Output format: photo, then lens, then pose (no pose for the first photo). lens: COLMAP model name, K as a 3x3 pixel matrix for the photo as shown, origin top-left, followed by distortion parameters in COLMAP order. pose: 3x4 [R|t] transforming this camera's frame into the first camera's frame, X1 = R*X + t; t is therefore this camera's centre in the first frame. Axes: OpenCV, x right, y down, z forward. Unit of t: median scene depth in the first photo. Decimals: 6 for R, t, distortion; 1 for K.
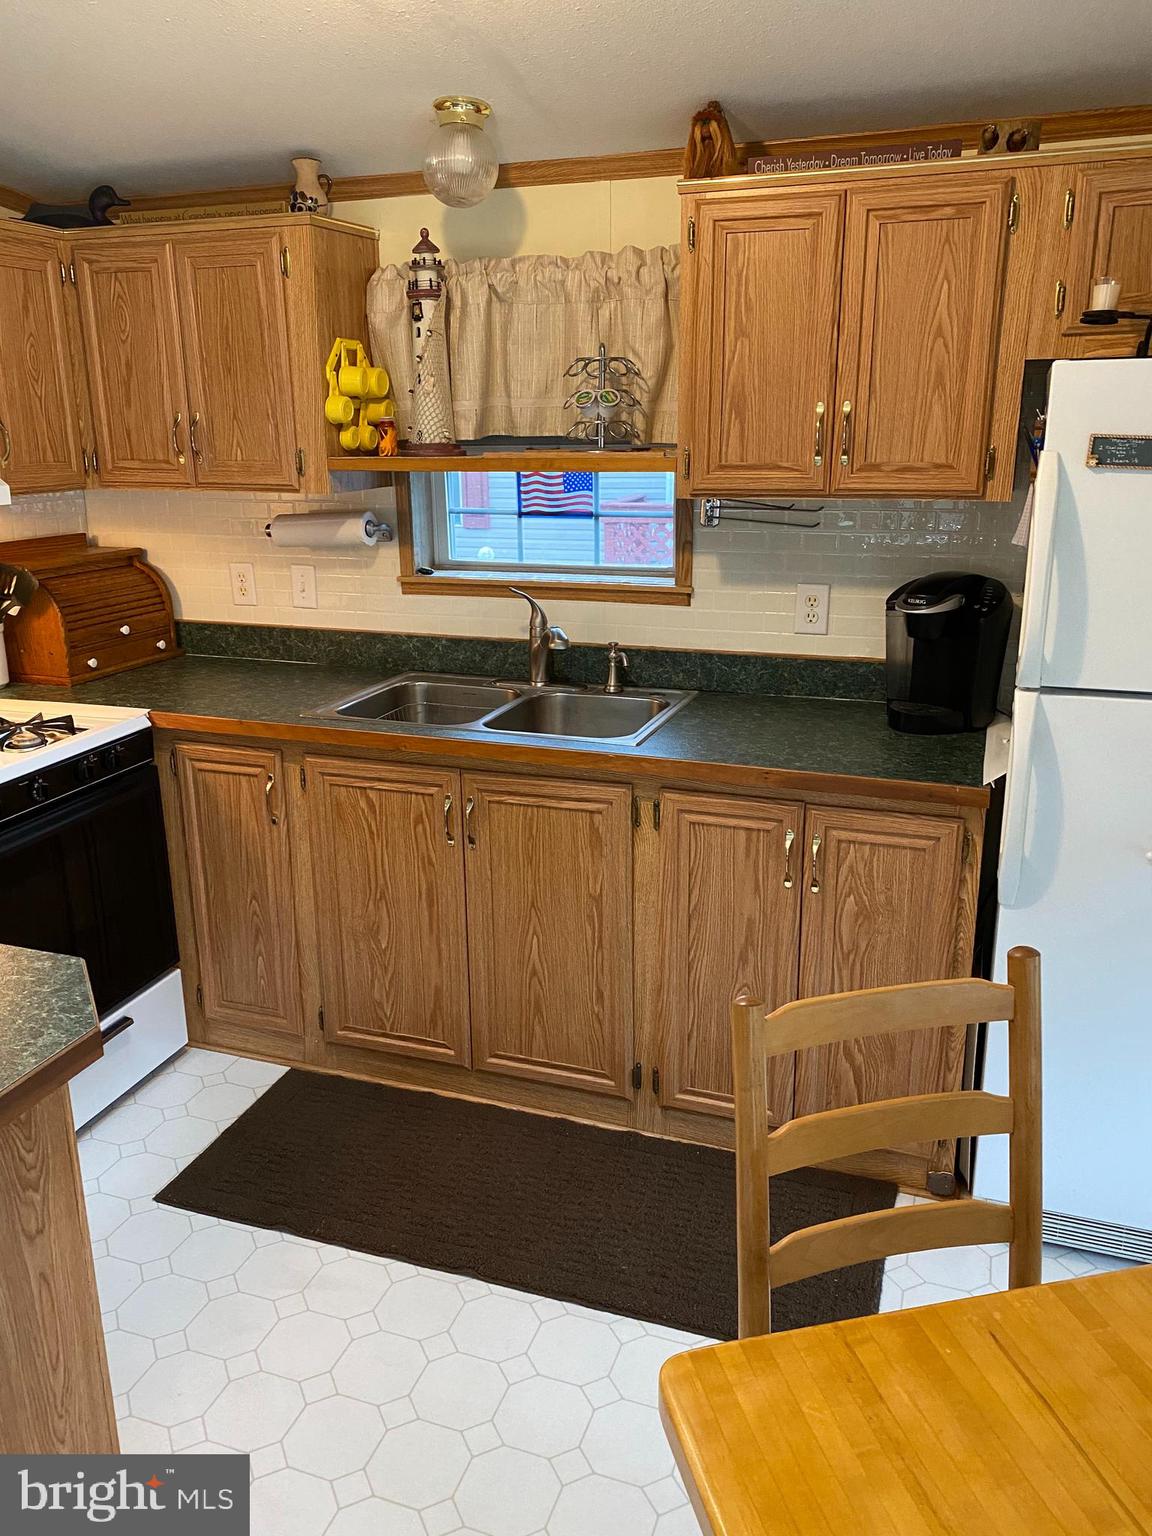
lens RADIAL K [[1155.9, 0, 551.7], [0, 1155.9, 750.6], [0, 0, 1]] dist [0.069569, -0.095634]
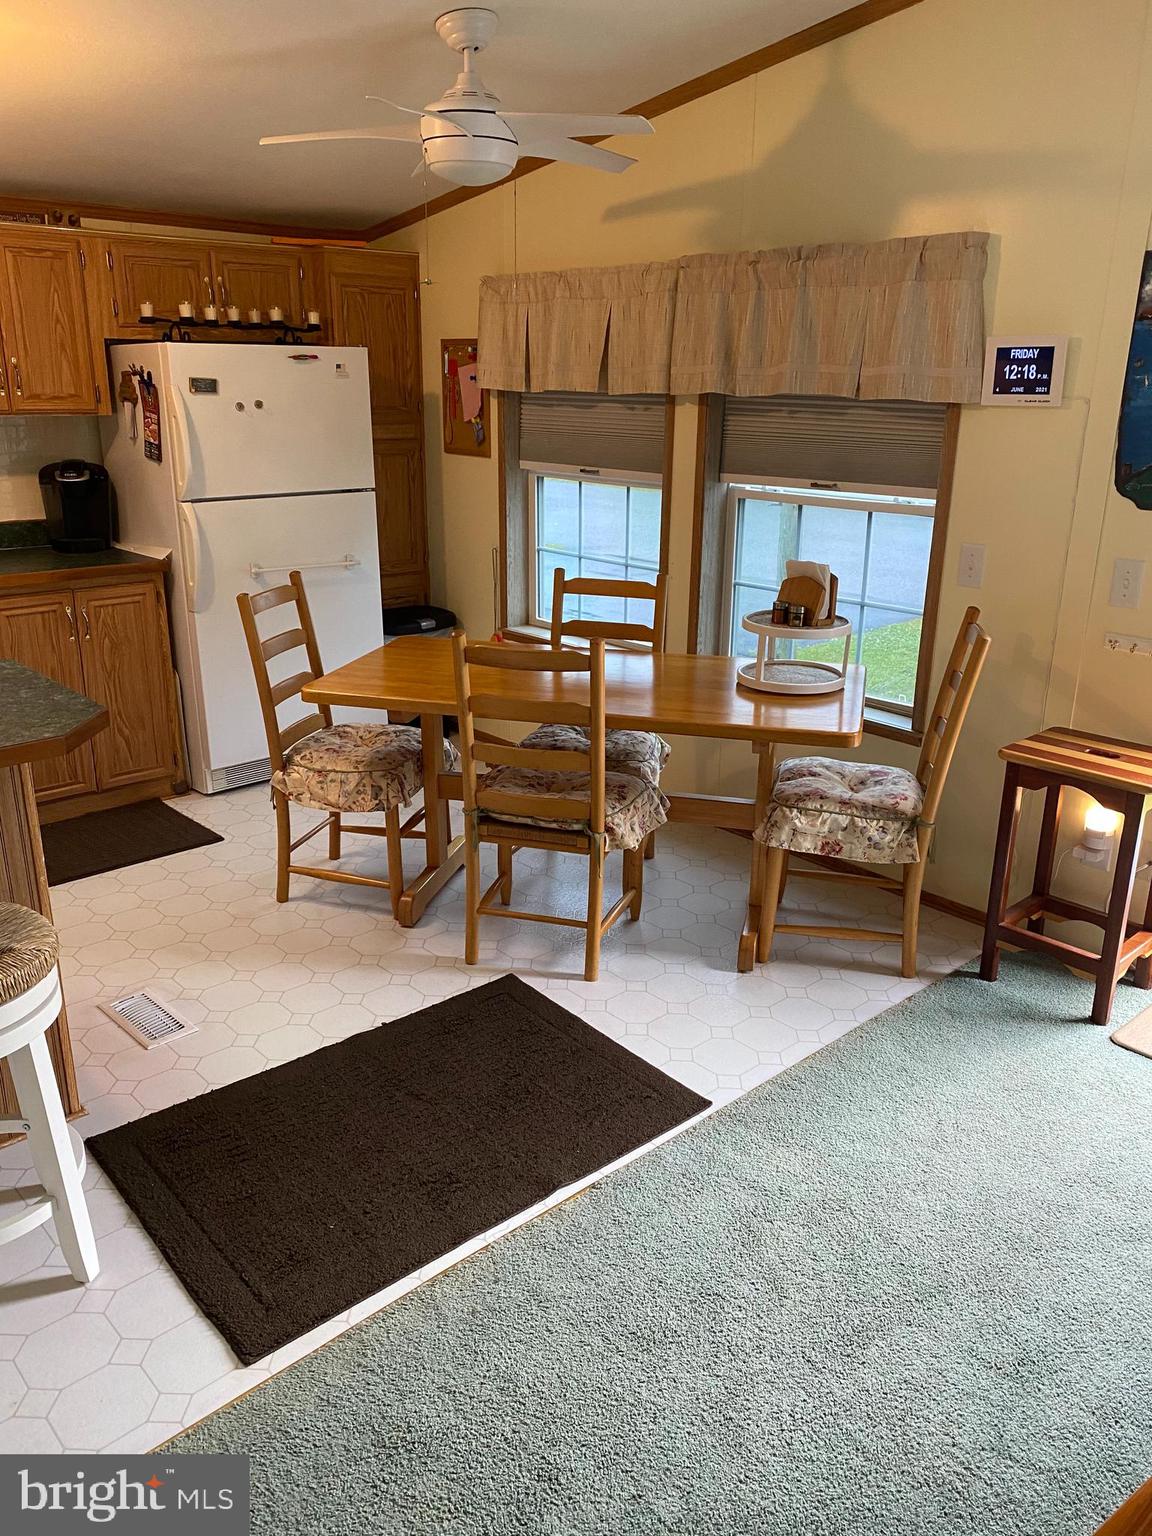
lens RADIAL K [[1155.9, 0, 551.7], [0, 1155.9, 750.6], [0, 0, 1]] dist [0.069569, -0.095634]
pose [[0.487580, -0.257133, 0.834355, -0.793541], [0.233392, 0.959256, 0.159236, 0.138134], [-0.841305, 0.117091, 0.527727, -0.422184]]
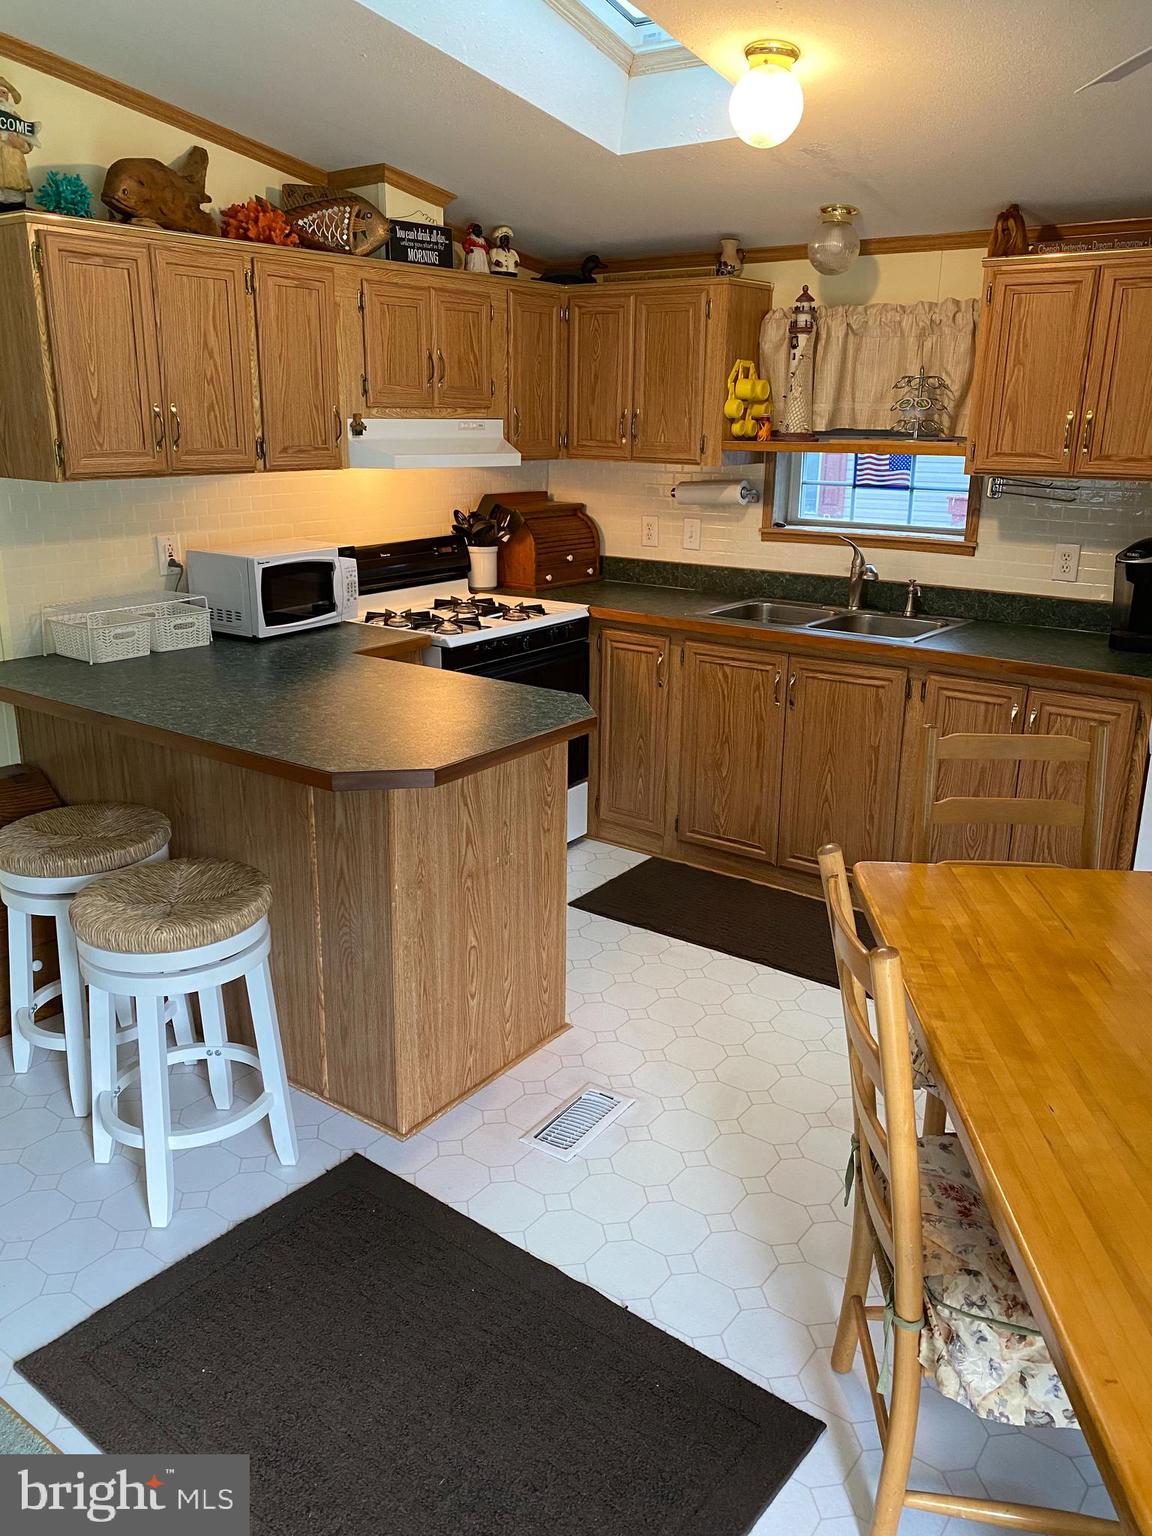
lens RADIAL K [[1141.5, 0, 575.4], [0, 1141.5, 743.7], [0, 0, 1]] dist [0.182909, -0.458833]
pose [[0.959123, 0.100494, -0.264546, 0.055022], [-0.099962, 0.994870, 0.015508, 0.125109], [0.264747, 0.011571, 0.964248, -0.456573]]
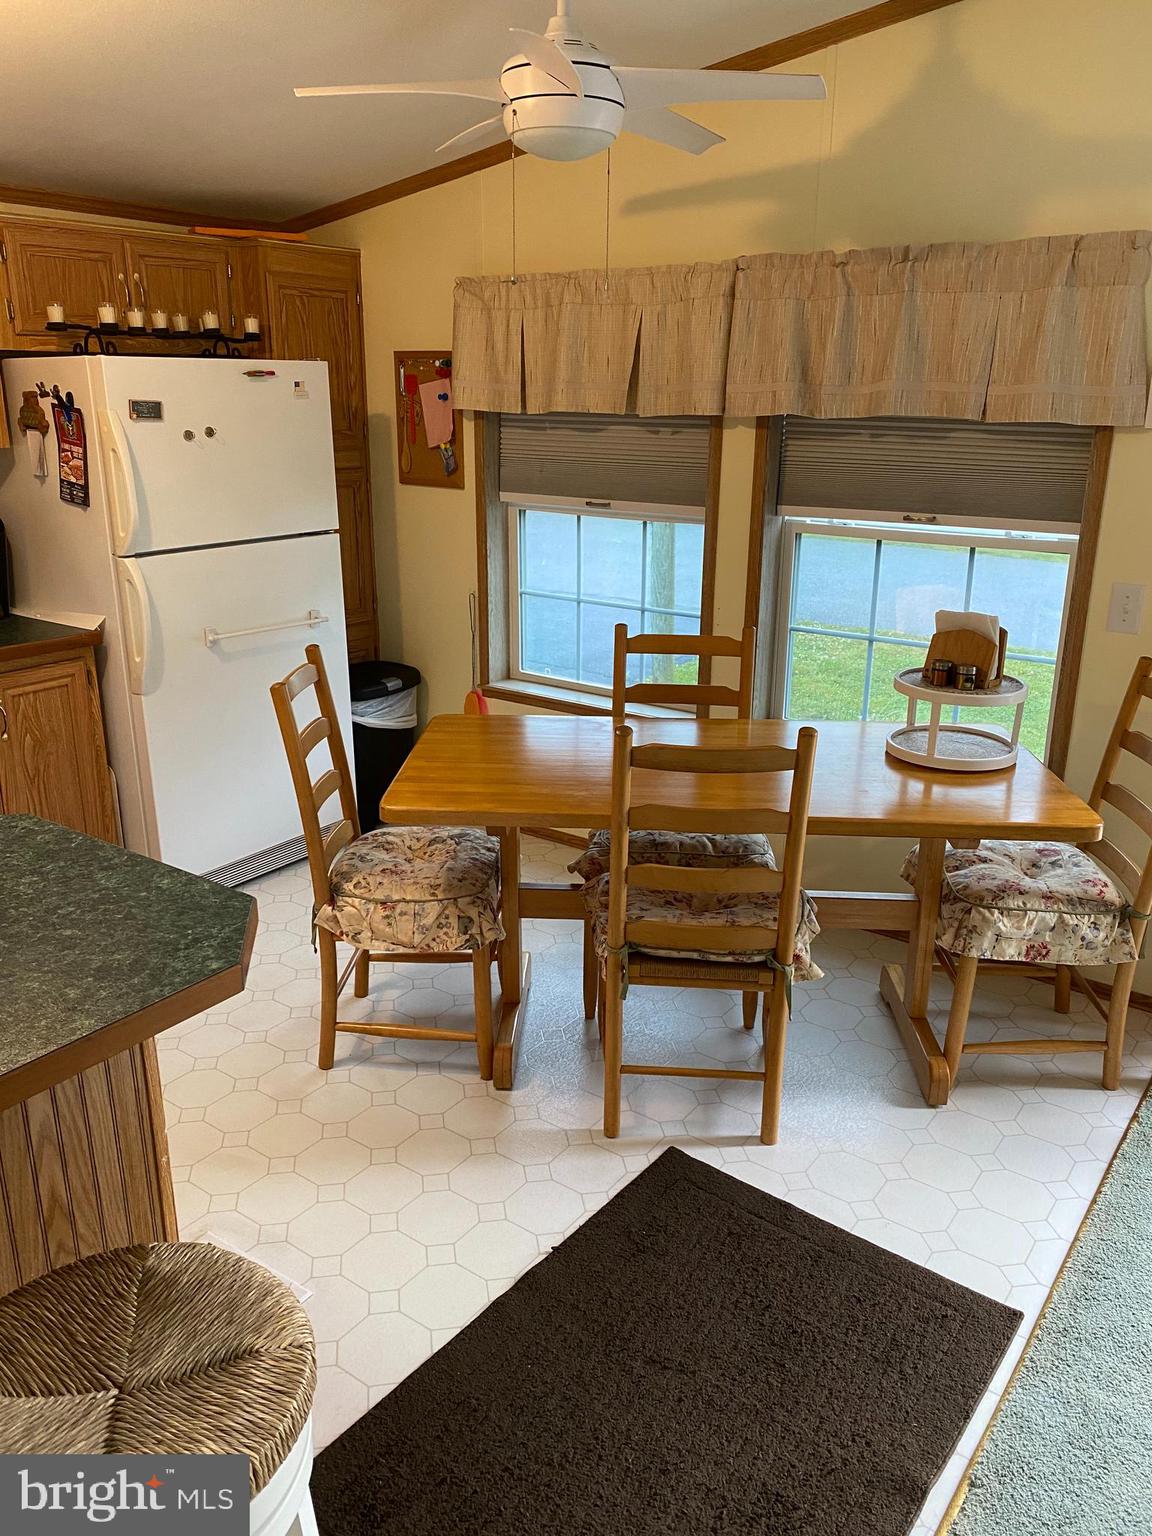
lens RADIAL K [[1155.9, 0, 551.7], [0, 1155.9, 750.6], [0, 0, 1]] dist [0.069569, -0.095634]
pose [[0.300279, -0.276309, 0.912955, -0.695253], [0.260914, 0.944414, 0.200013, 0.022713], [-0.917473, 0.178143, 0.355681, -0.057126]]
